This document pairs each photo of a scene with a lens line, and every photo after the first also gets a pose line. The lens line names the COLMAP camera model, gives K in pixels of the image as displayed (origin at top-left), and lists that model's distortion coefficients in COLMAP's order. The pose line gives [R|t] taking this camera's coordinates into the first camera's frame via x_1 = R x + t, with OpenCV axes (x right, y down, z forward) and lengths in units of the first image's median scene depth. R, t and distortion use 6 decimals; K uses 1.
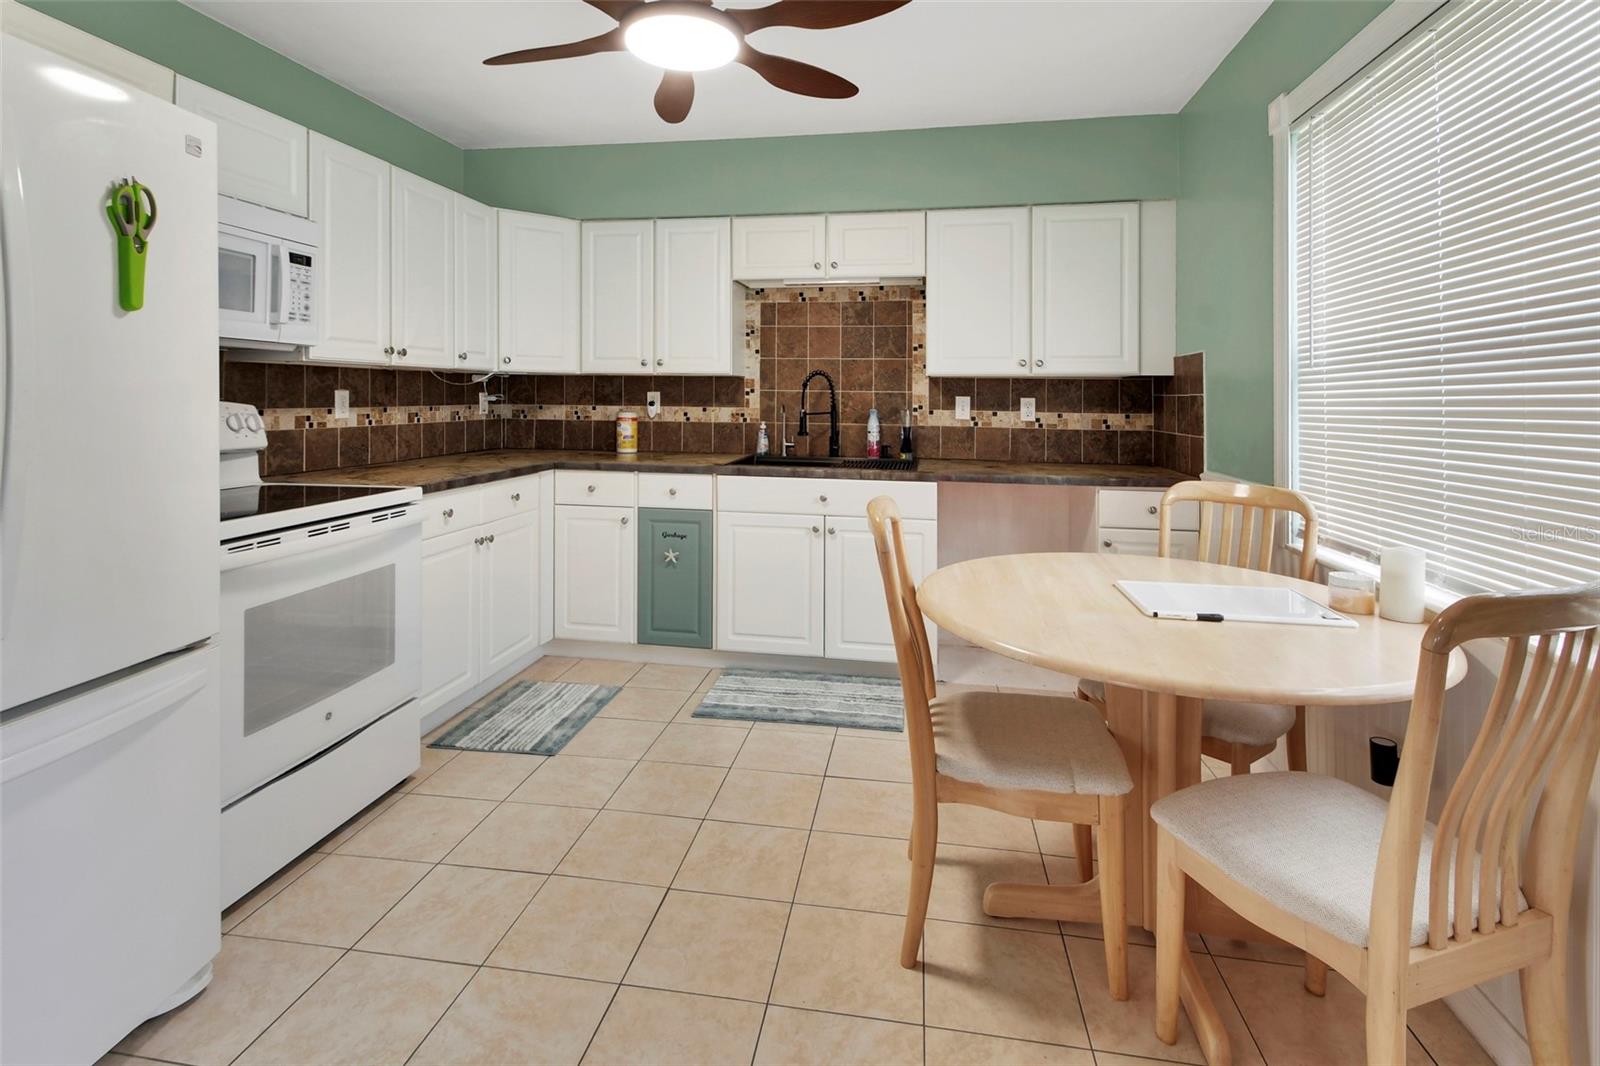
lens RADIAL K [[772.8, 0, 791.7], [0, 772.8, 404.8], [0, 0, 1]] dist [0.017693, -0.000209]
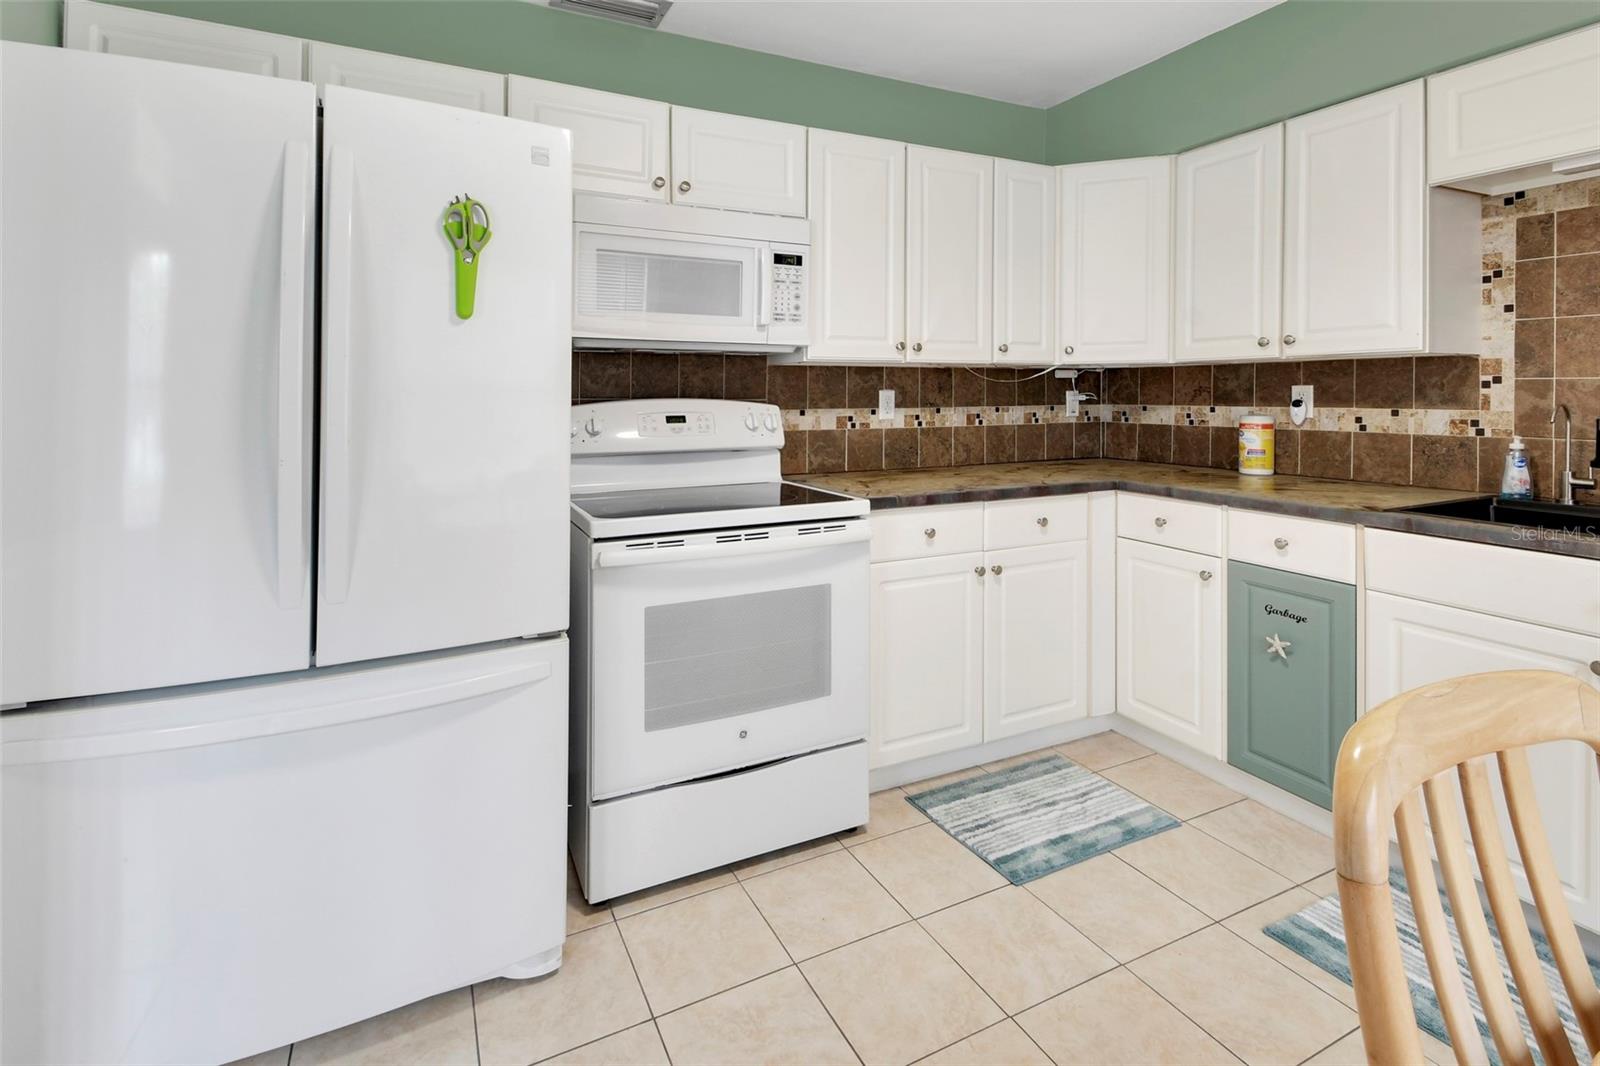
lens RADIAL K [[772.8, 0, 791.7], [0, 772.8, 404.8], [0, 0, 1]] dist [0.017693, -0.000209]
pose [[0.588785, -0.000052, -0.808290, 0.121907], [0.000266, 1.000000, 0.000130, -0.000664], [0.808290, -0.000292, 0.588785, 0.298634]]
